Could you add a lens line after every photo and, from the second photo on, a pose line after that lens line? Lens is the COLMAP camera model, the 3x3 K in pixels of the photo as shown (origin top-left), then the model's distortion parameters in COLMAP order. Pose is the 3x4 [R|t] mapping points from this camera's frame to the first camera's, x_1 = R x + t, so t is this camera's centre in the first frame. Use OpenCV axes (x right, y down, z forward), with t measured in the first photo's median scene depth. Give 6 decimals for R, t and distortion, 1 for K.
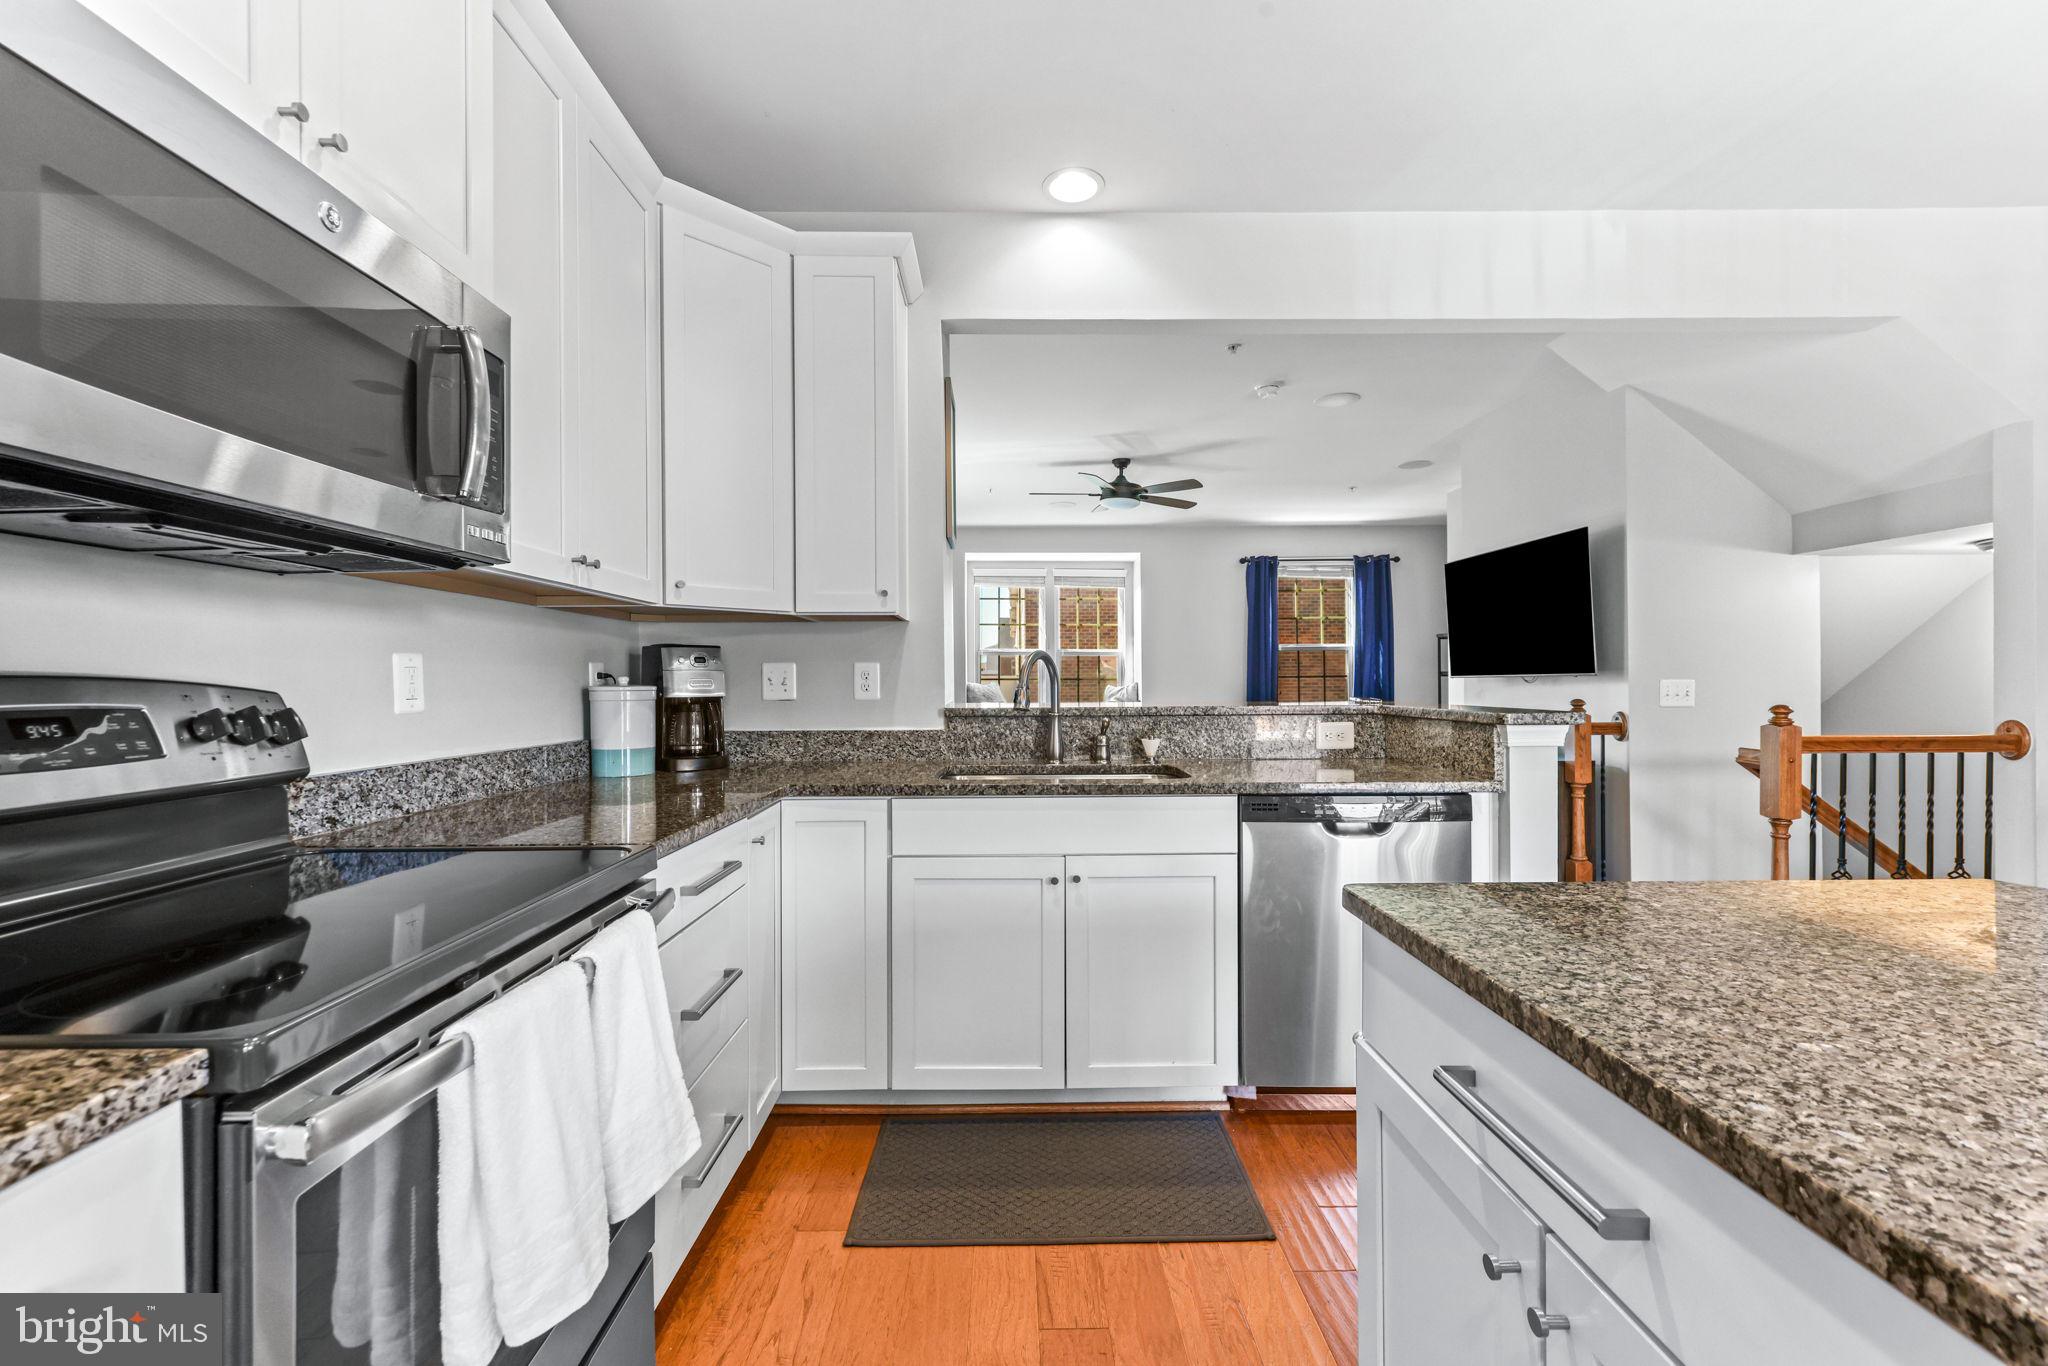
lens RADIAL K [[827.7, 0, 996.5], [0, 827.7, 682.1], [0, 0, 1]] dist [-0.003605, 0.001482]
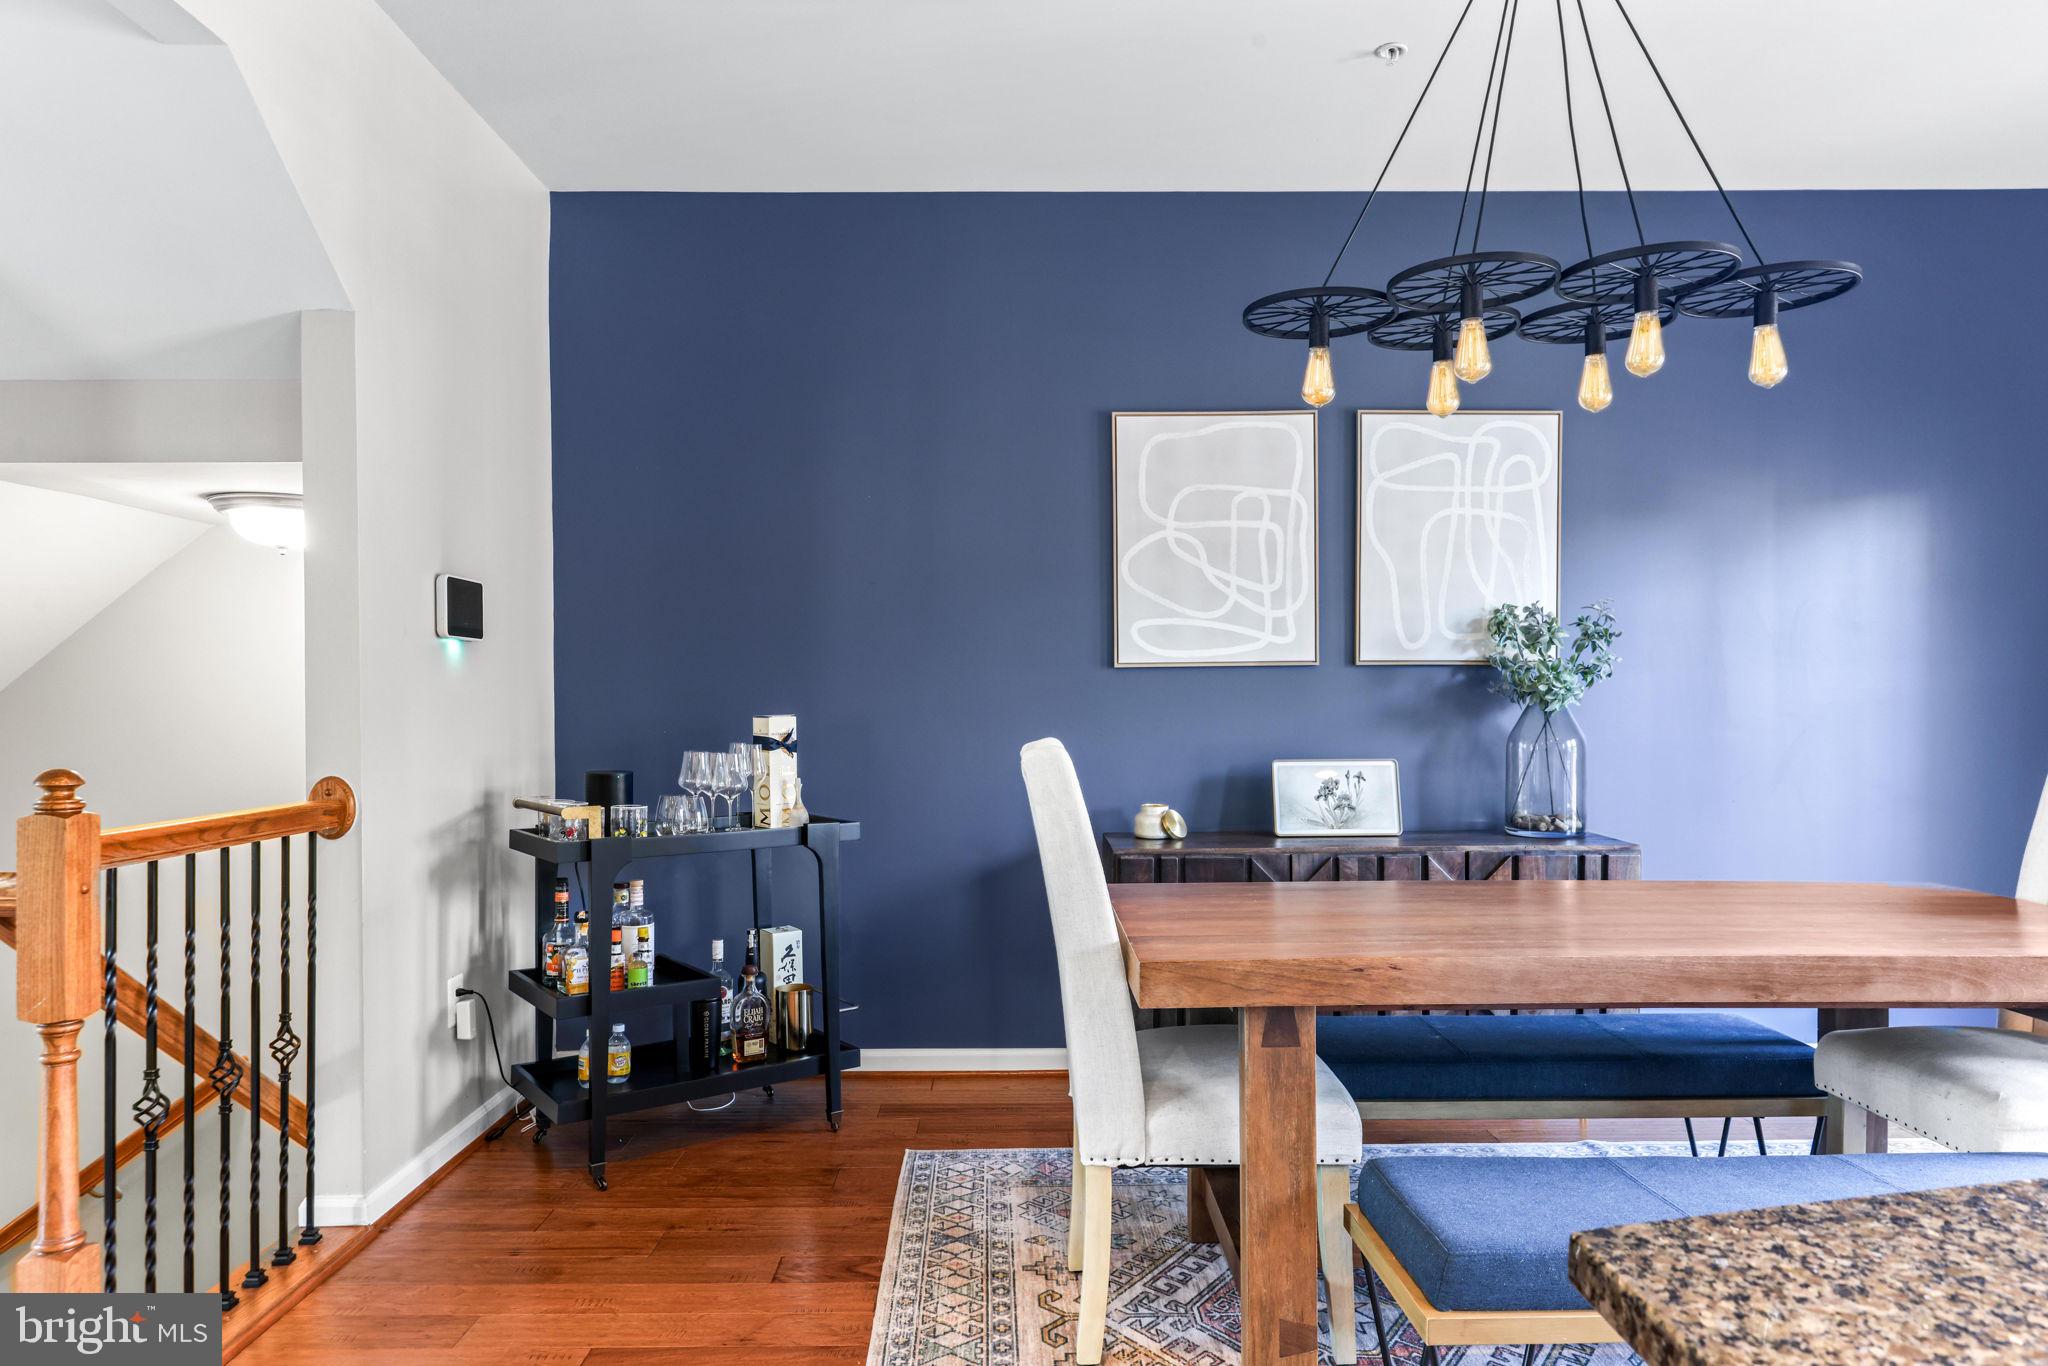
lens RADIAL K [[1291.6, 0, 1013.0], [0, 1291.6, 721.4], [0, 0, 1]] dist [0.004162, -0.000993]
pose [[-0.001349, -0.008069, 0.999967, 0.257202], [0.005722, 0.999951, 0.008076, -0.001729], [-0.999983, 0.005732, -0.001302, 0.513720]]
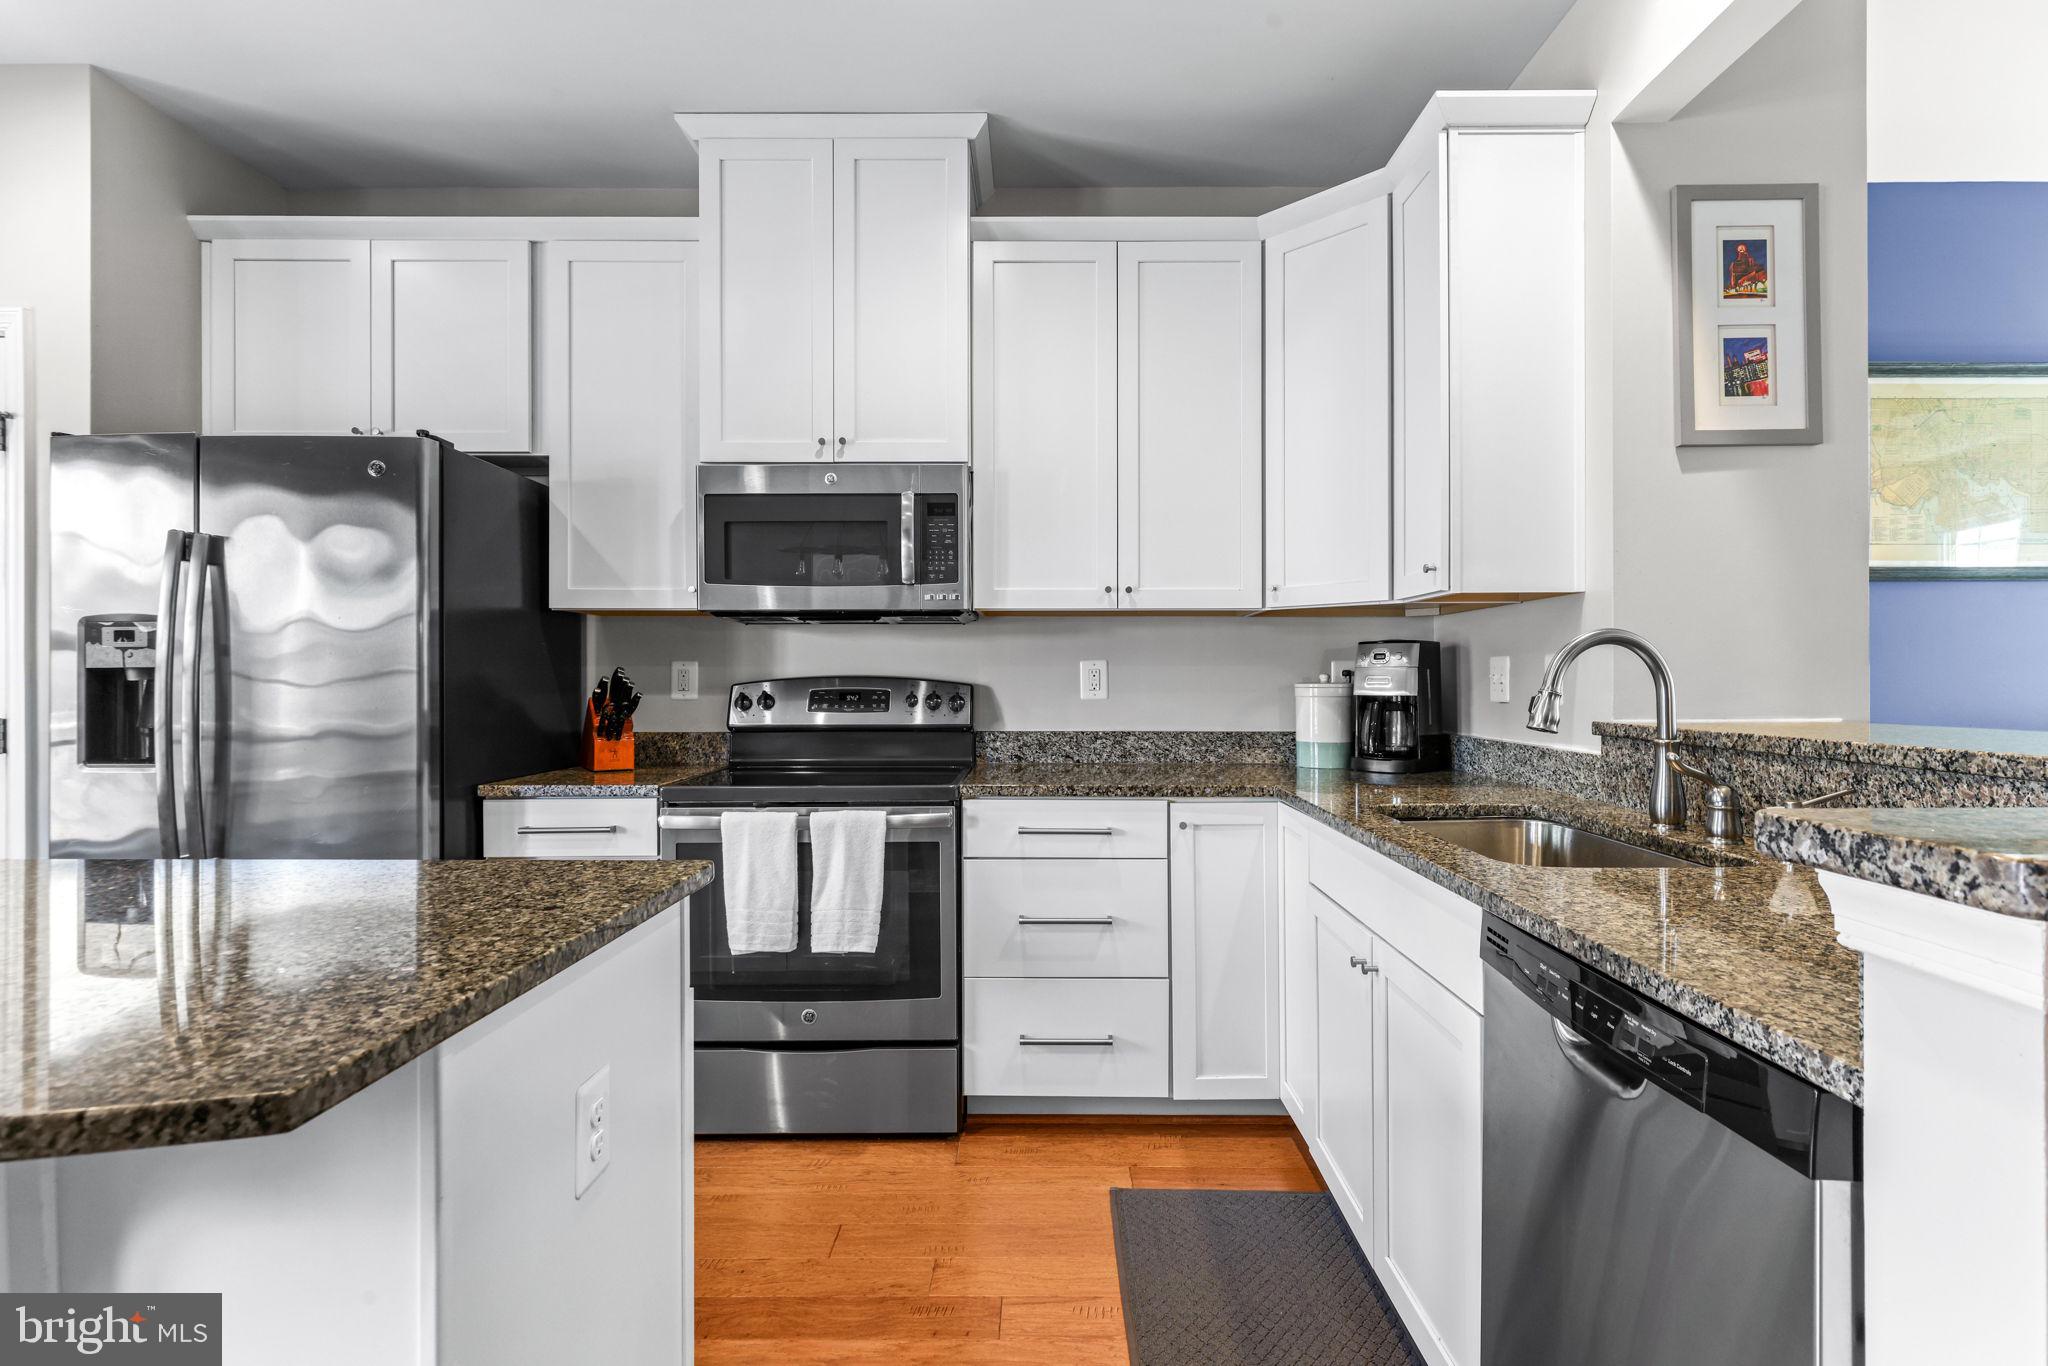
lens RADIAL K [[1006.8, 0, 1040.2], [0, 1006.8, 672.1], [0, 0, 1]] dist [-0.002734, 0.001920]
pose [[-0.002695, -0.001523, -0.999995, 0.770336], [-0.001354, 0.999998, -0.001519, -0.006526], [0.999995, 0.001350, -0.002697, 0.597985]]
